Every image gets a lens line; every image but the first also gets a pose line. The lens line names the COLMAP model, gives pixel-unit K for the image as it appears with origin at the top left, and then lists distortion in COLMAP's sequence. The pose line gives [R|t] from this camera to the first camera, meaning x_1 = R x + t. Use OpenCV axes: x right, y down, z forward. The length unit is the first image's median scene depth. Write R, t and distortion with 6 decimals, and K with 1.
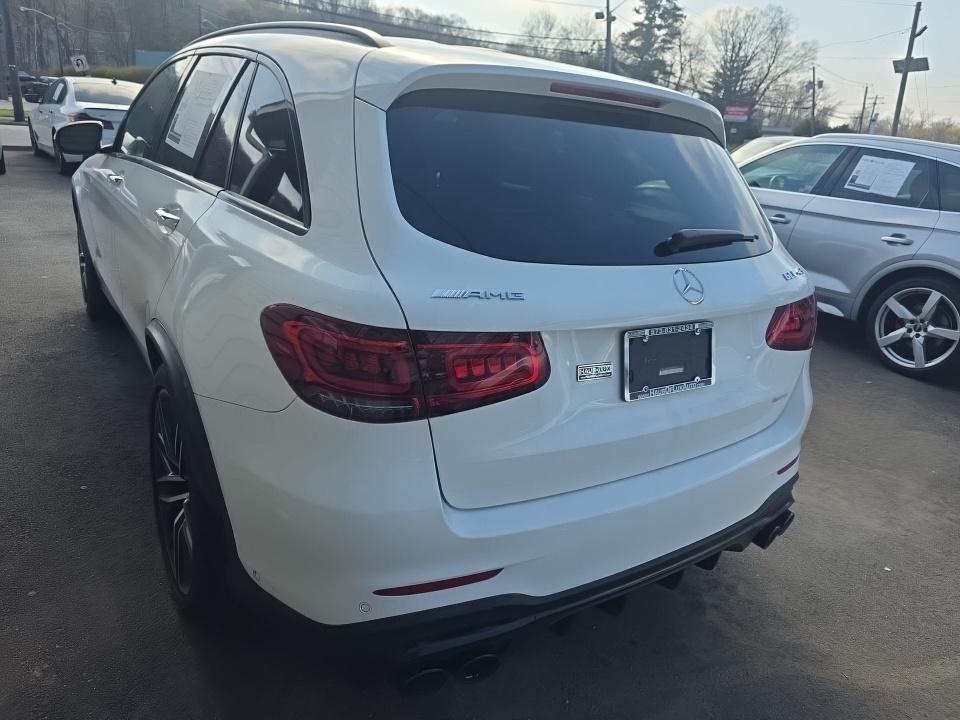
lens RADIAL K [[643.1, 0, 480.9], [0, 643.1, 363.6], [0, 0, 1]] dist [0.029296, -0.018007]
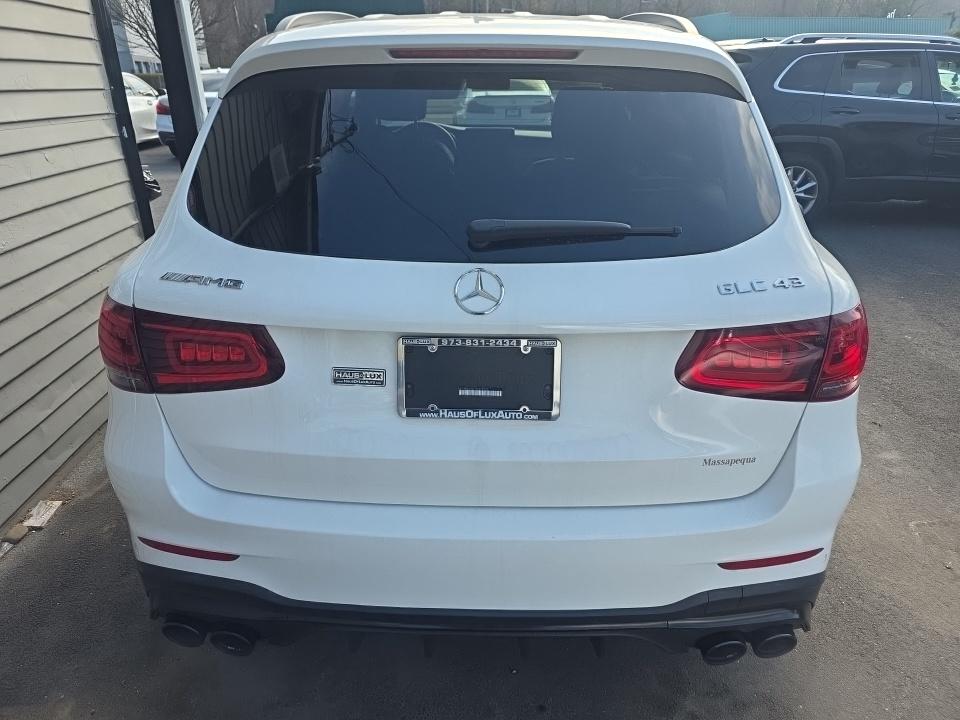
lens RADIAL K [[643.1, 0, 480.9], [0, 643.1, 361.4], [0, 0, 1]] dist [0.029296, -0.018007]
pose [[0.851676, 0.142600, -0.504294, 0.722457], [-0.126344, 0.989755, 0.066499, -0.084614], [0.508610, 0.007079, 0.860968, 0.303120]]
